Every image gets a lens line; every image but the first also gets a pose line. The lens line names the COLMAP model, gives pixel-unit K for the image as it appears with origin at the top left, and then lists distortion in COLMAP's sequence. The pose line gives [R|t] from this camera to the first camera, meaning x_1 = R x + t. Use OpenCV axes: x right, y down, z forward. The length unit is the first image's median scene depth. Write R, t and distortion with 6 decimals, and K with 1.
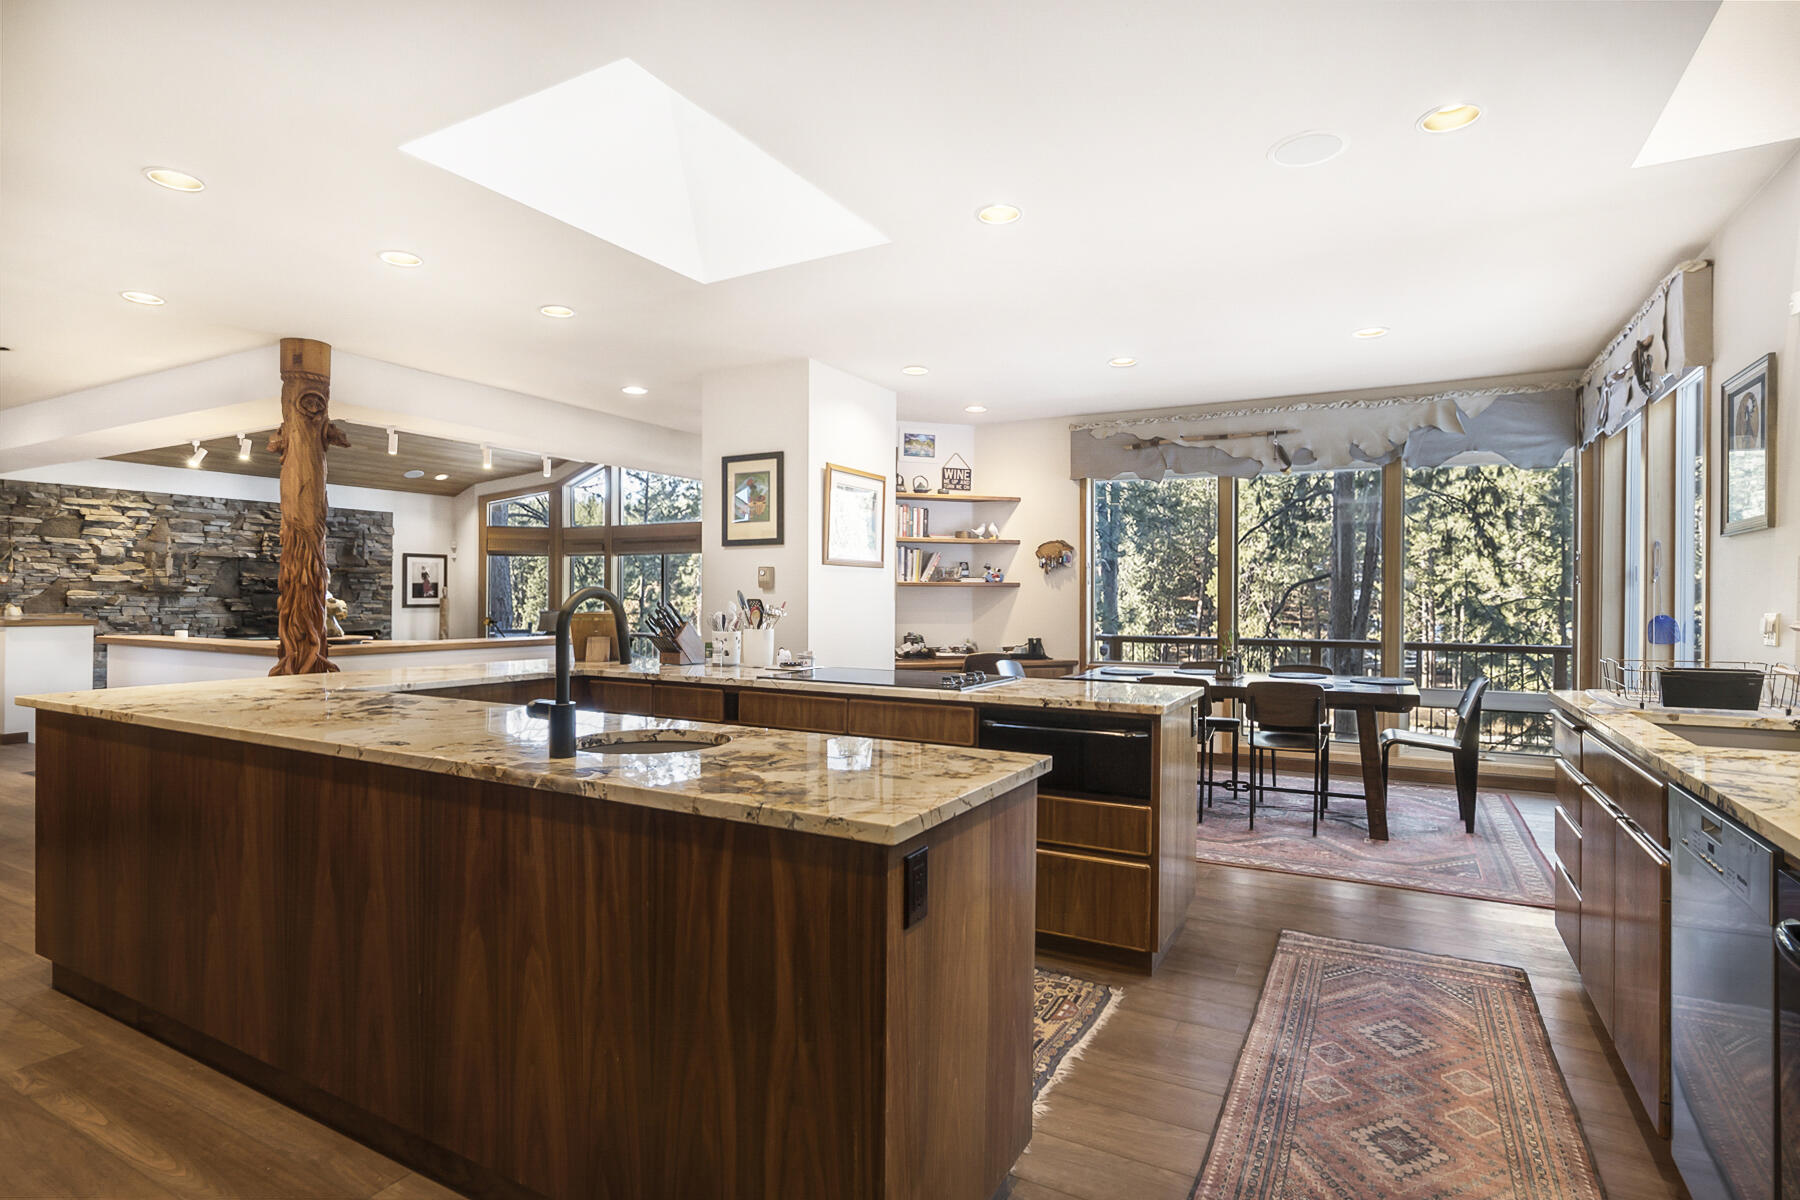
lens RADIAL K [[914.1, 0, 903.7], [0, 914.1, 598.9], [0, 0, 1]] dist [-0.020974, 0.009896]
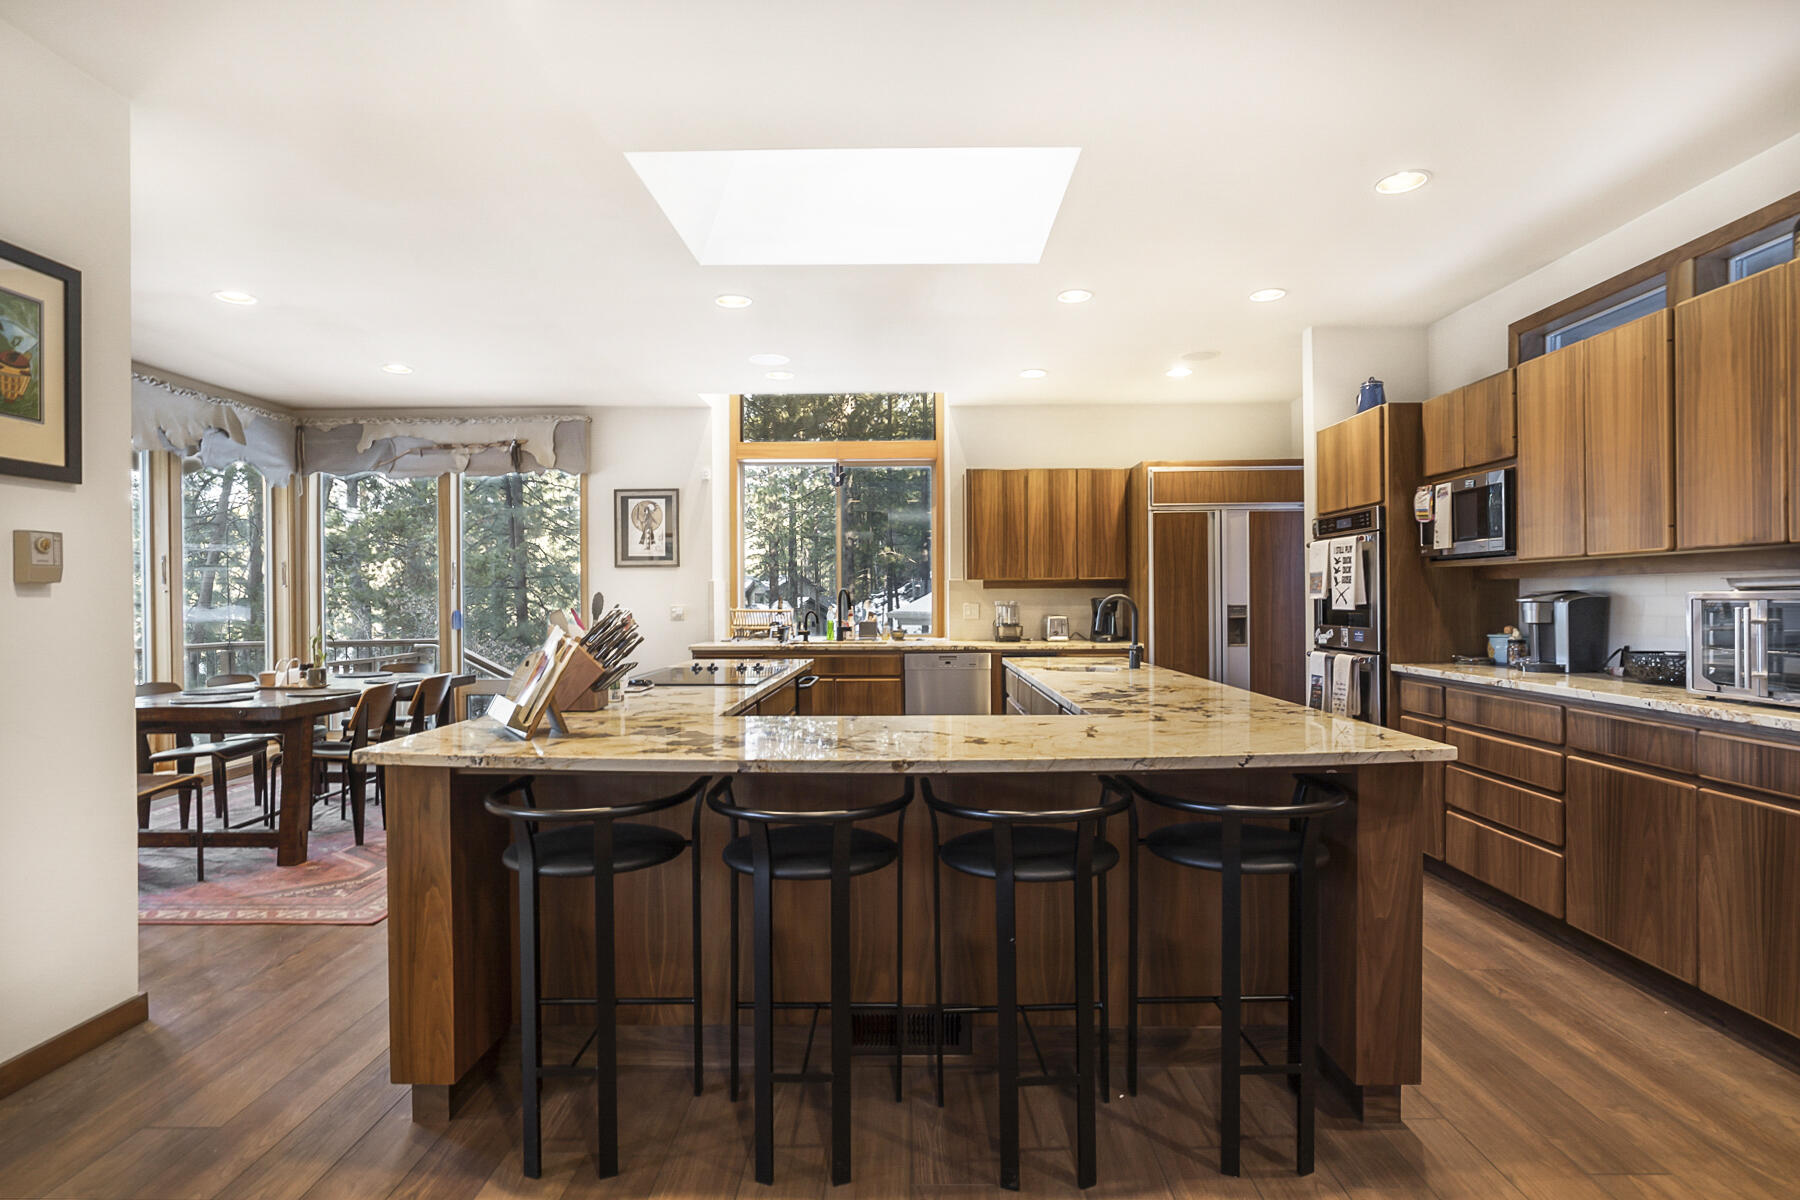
lens RADIAL K [[914.1, 0, 898.9], [0, 914.1, 606.9], [0, 0, 1]] dist [-0.020974, 0.009896]
pose [[-0.466645, -0.010349, 0.884384, -0.392170], [0.003406, 0.999903, 0.013498, -0.003016], [-0.884438, 0.009311, -0.466564, 0.480262]]
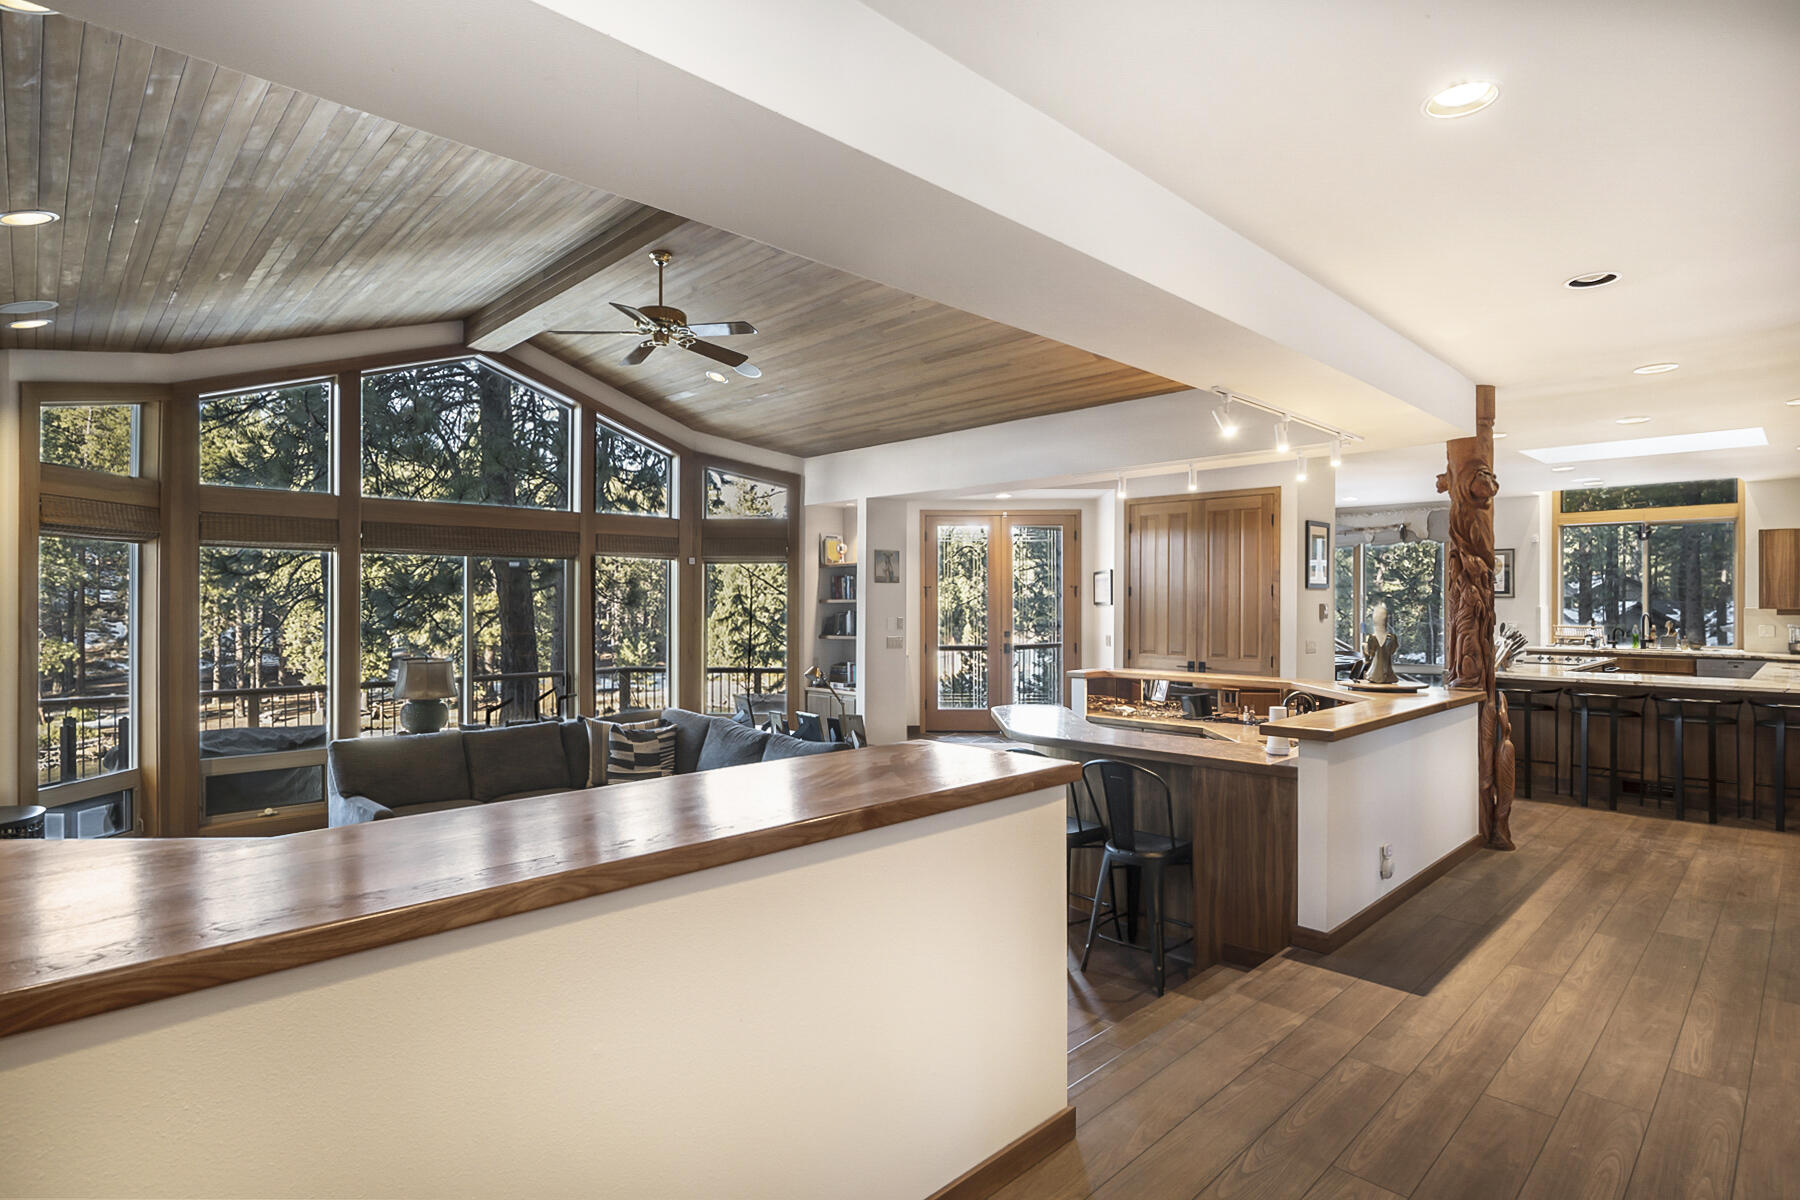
lens RADIAL K [[914.1, 0, 900.0], [0, 914.1, 603.0], [0, 0, 1]] dist [-0.020974, 0.009896]
pose [[0.293117, -0.007396, 0.956048, -0.952398], [0.000838, 0.999972, 0.007479, -0.026978], [-0.956076, -0.001391, 0.293115, 0.687737]]
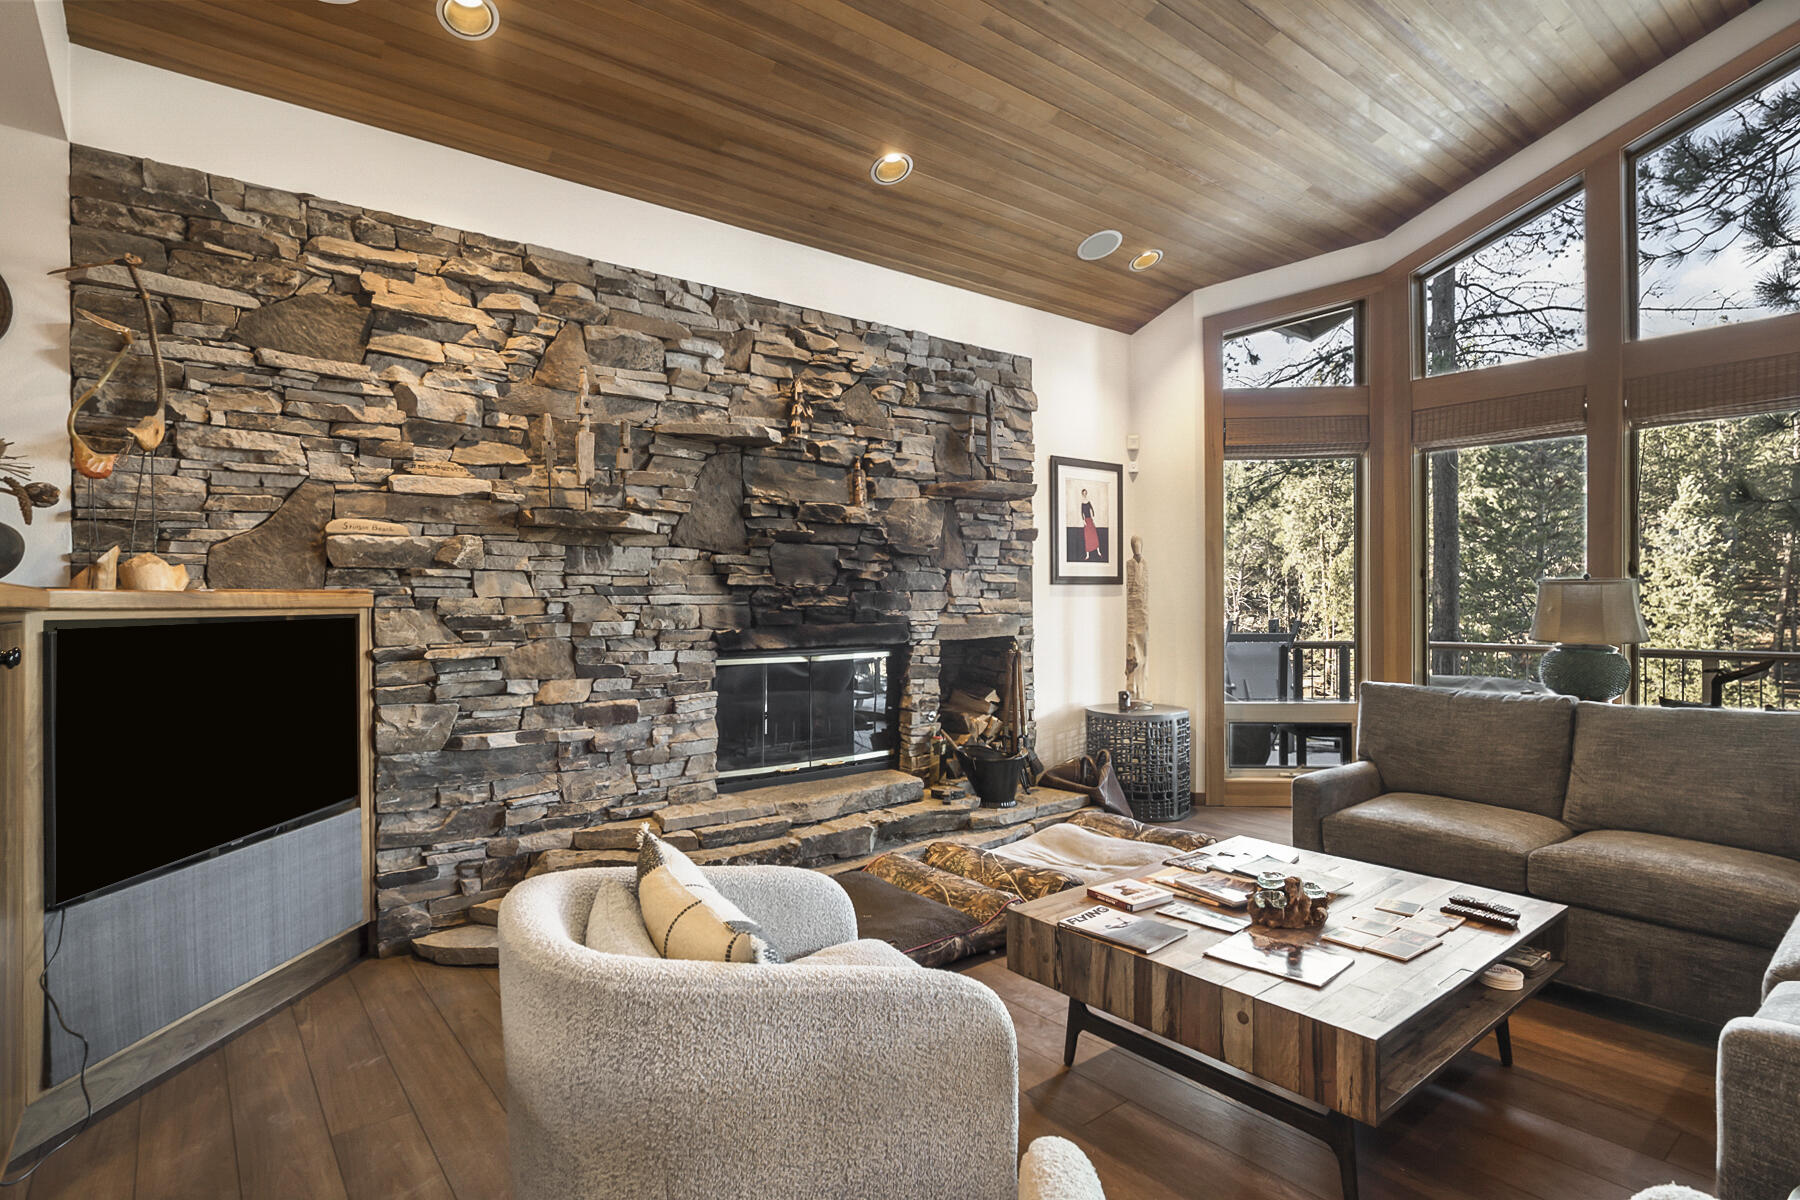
lens RADIAL K [[914.1, 0, 898.2], [0, 914.1, 600.8], [0, 0, 1]] dist [-0.020974, 0.009896]
pose [[0.923773, -0.010595, -0.382793, -0.572420], [0.011111, 0.999938, -0.000863, 0.021674], [0.382779, -0.003456, 0.923834, 0.729268]]
